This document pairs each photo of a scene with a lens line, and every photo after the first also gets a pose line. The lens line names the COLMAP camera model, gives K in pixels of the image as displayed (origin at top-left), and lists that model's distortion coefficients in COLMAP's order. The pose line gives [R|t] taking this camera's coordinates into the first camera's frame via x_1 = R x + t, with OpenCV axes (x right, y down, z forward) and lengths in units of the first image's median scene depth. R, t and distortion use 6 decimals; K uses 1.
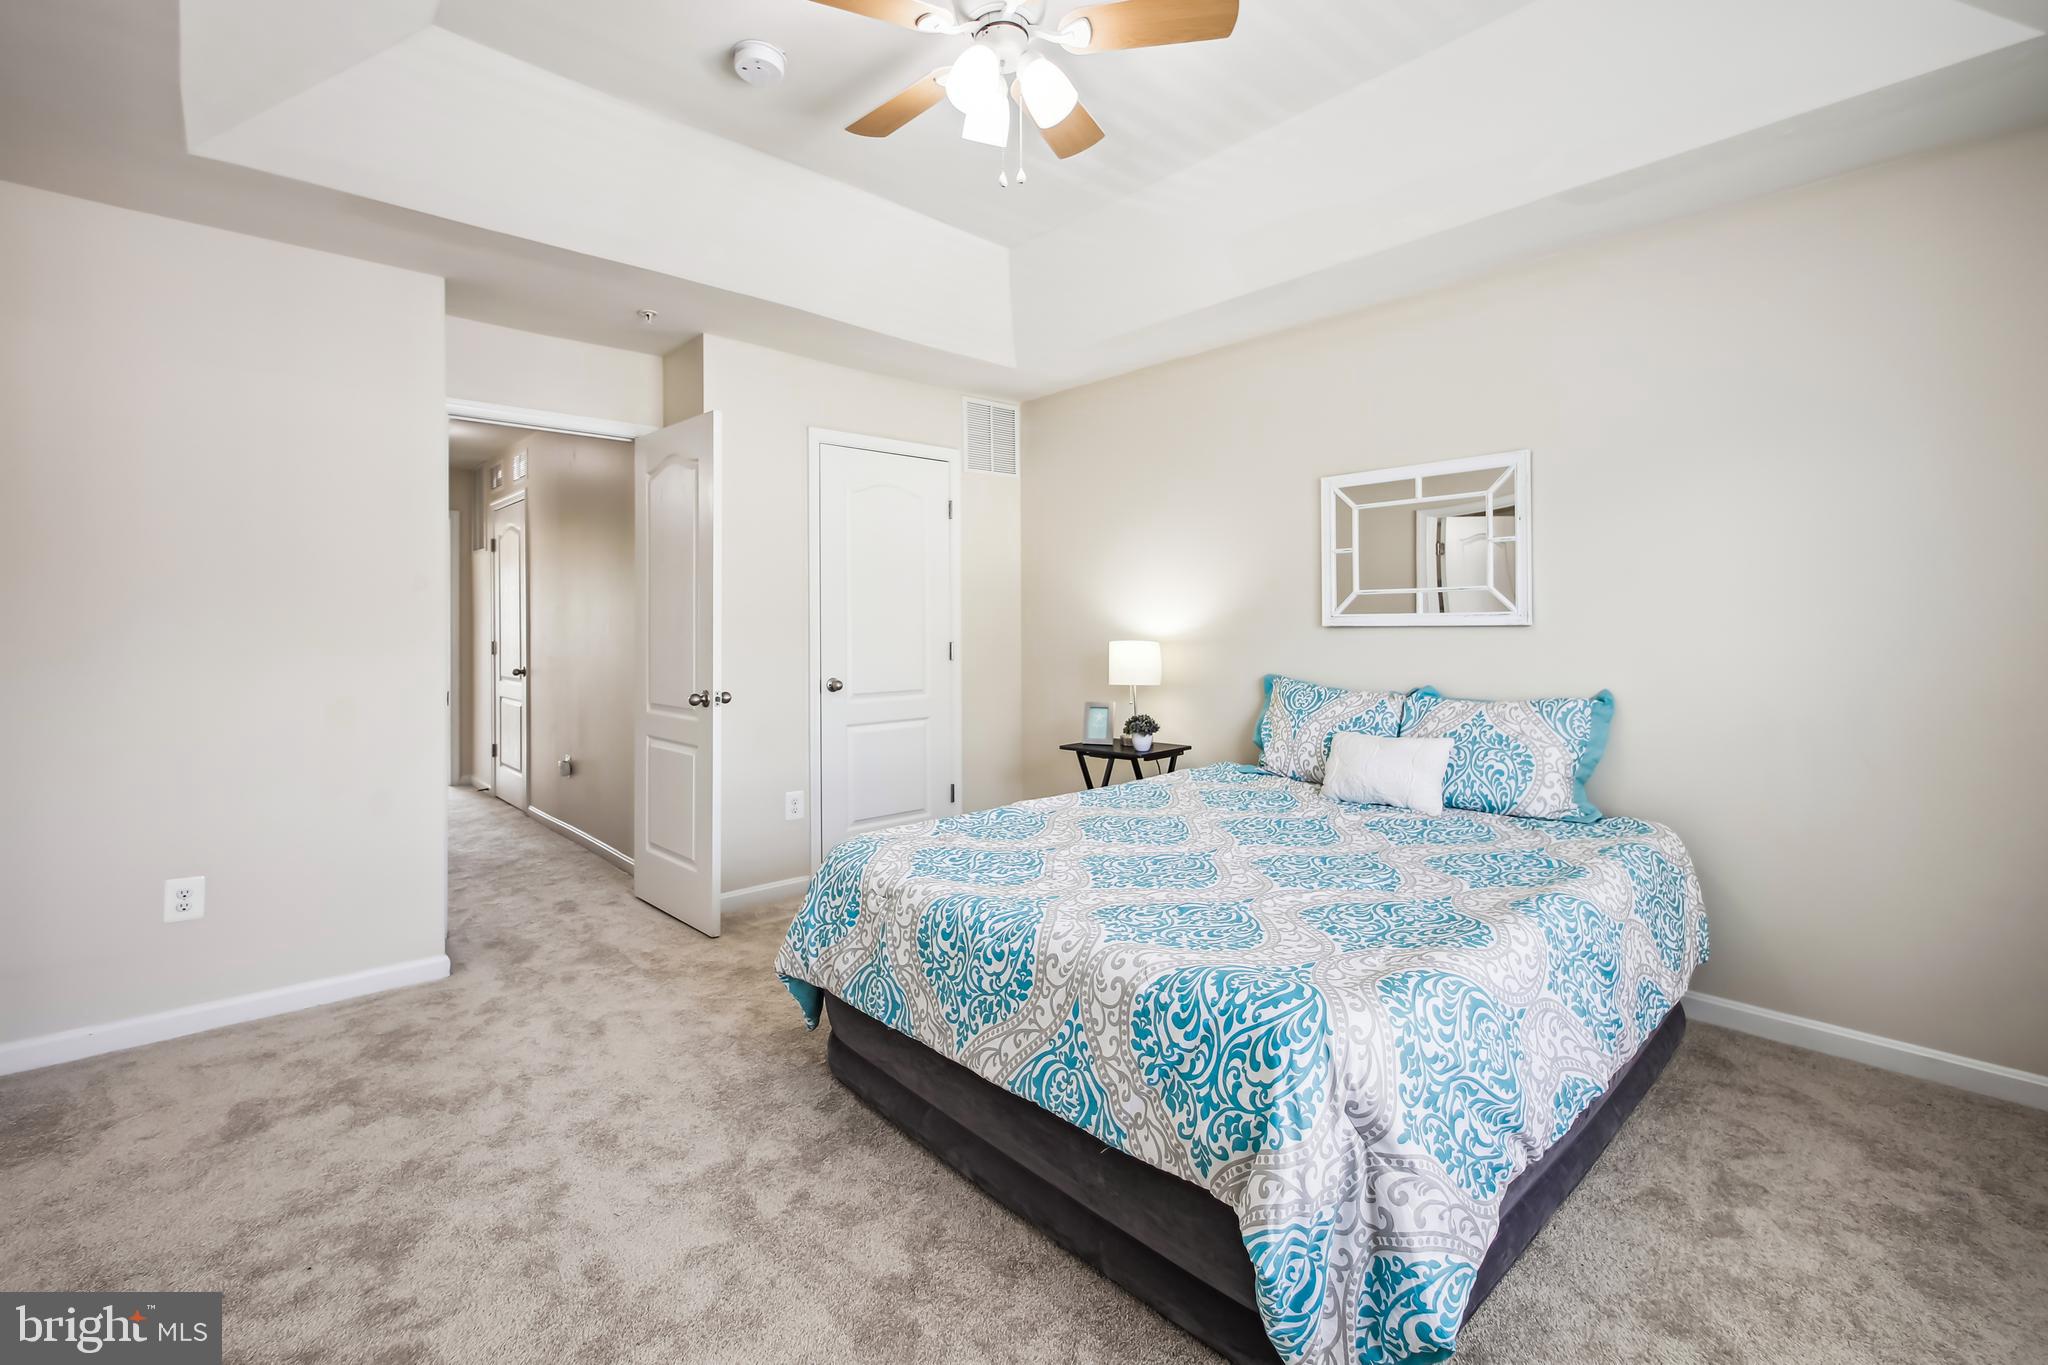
lens RADIAL K [[894.5, 0, 1019.3], [0, 894.5, 619.8], [0, 0, 1]] dist [0.000042, 0.000067]
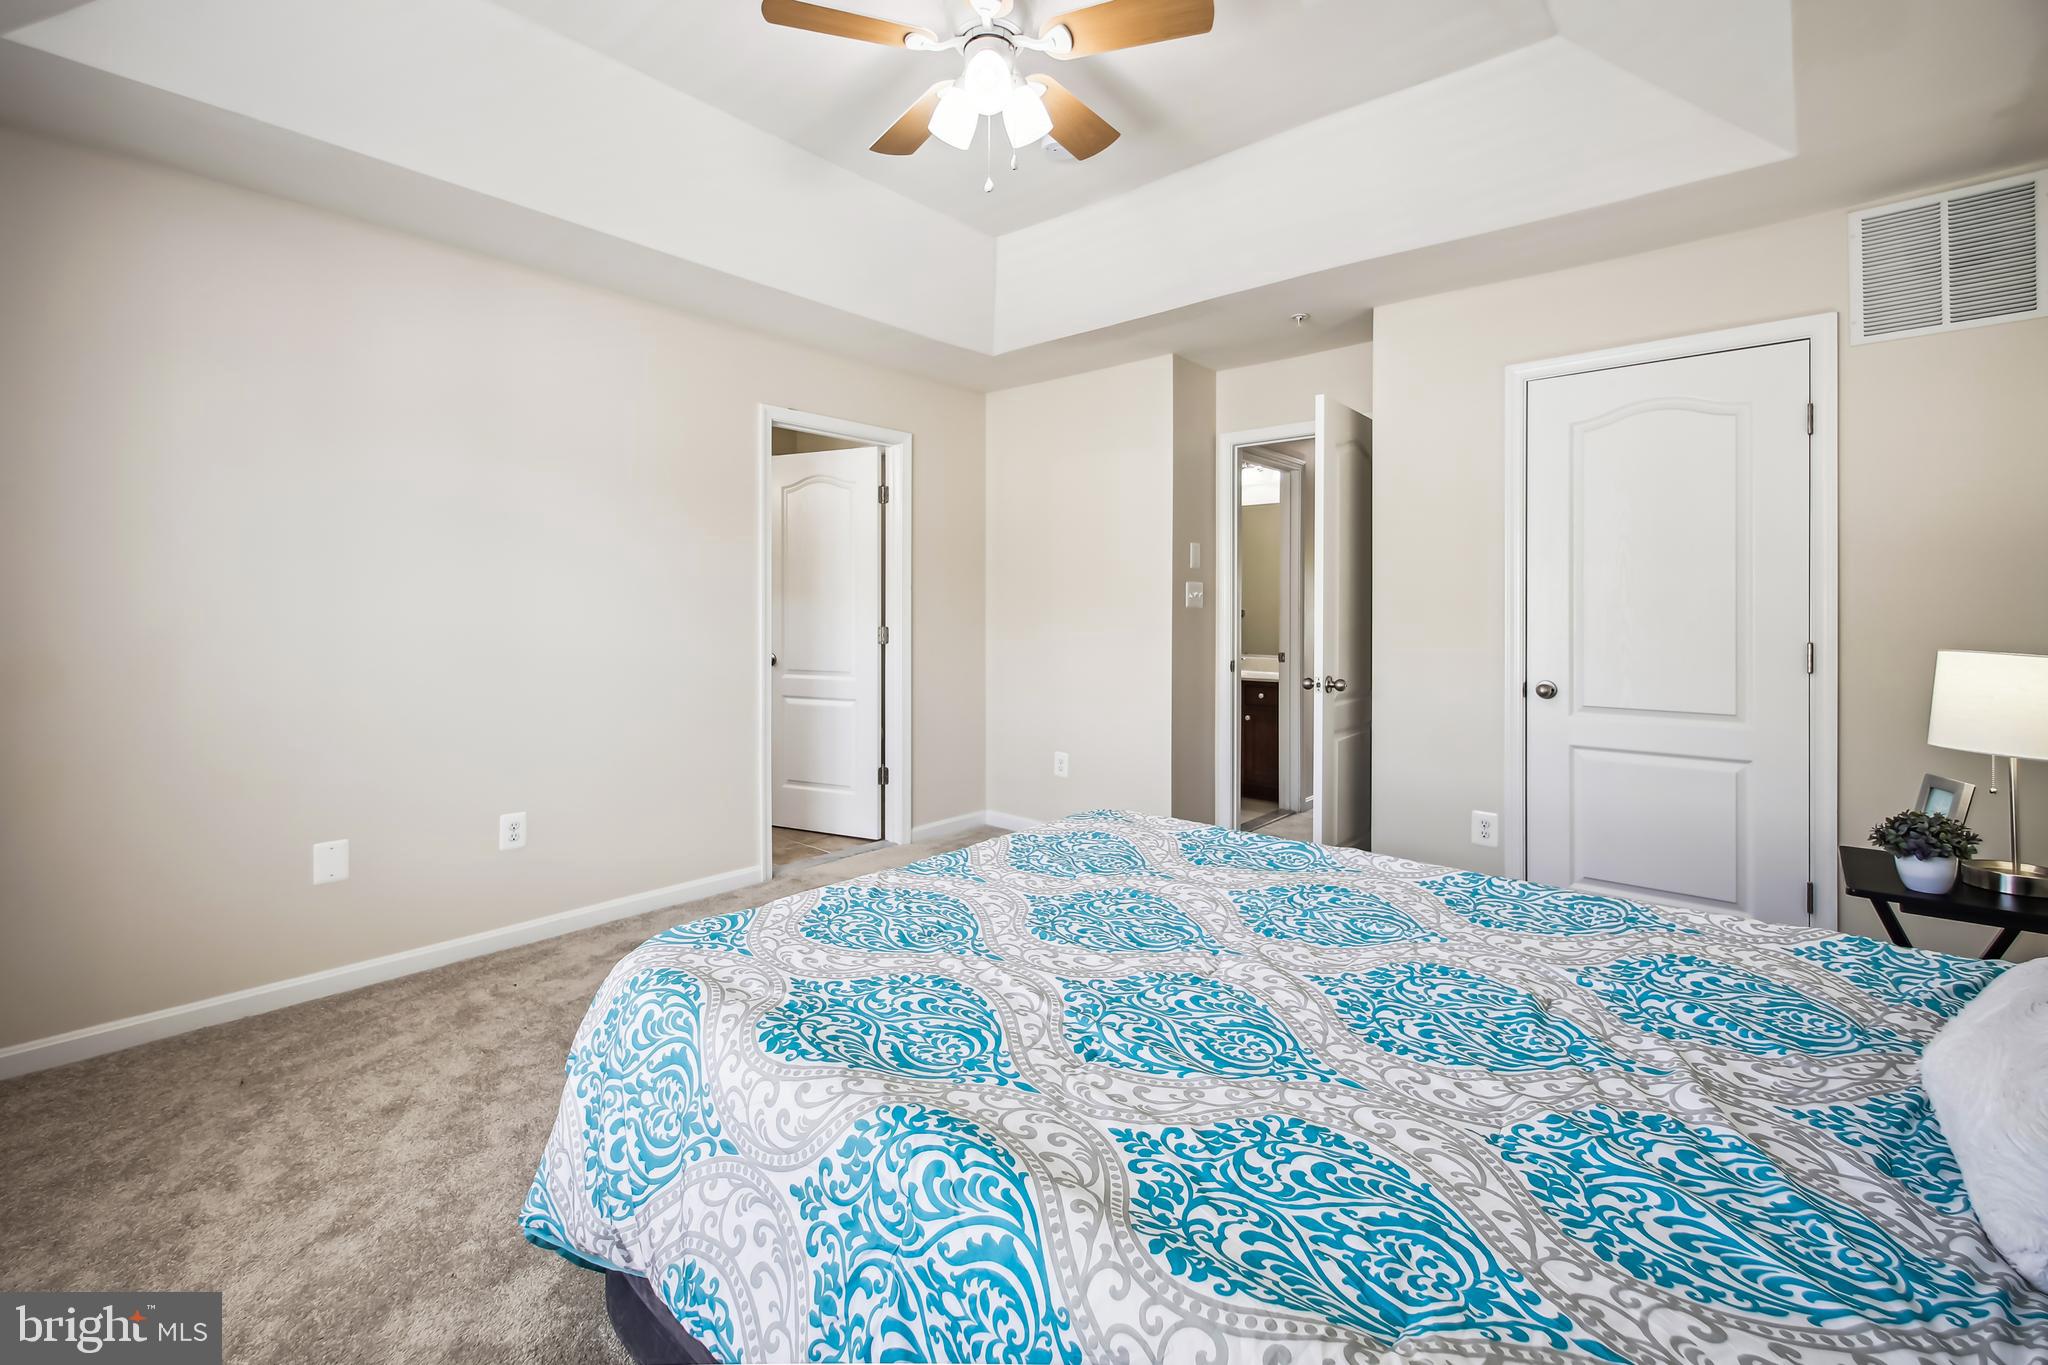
lens RADIAL K [[894.5, 0, 1006.0], [0, 894.5, 609.8], [0, 0, 1]] dist [0.000042, 0.000067]
pose [[0.089912, 0.002660, -0.995946, 0.541200], [-0.001525, 0.999996, 0.002533, 0.002969], [0.995949, 0.001291, 0.089916, 0.486169]]
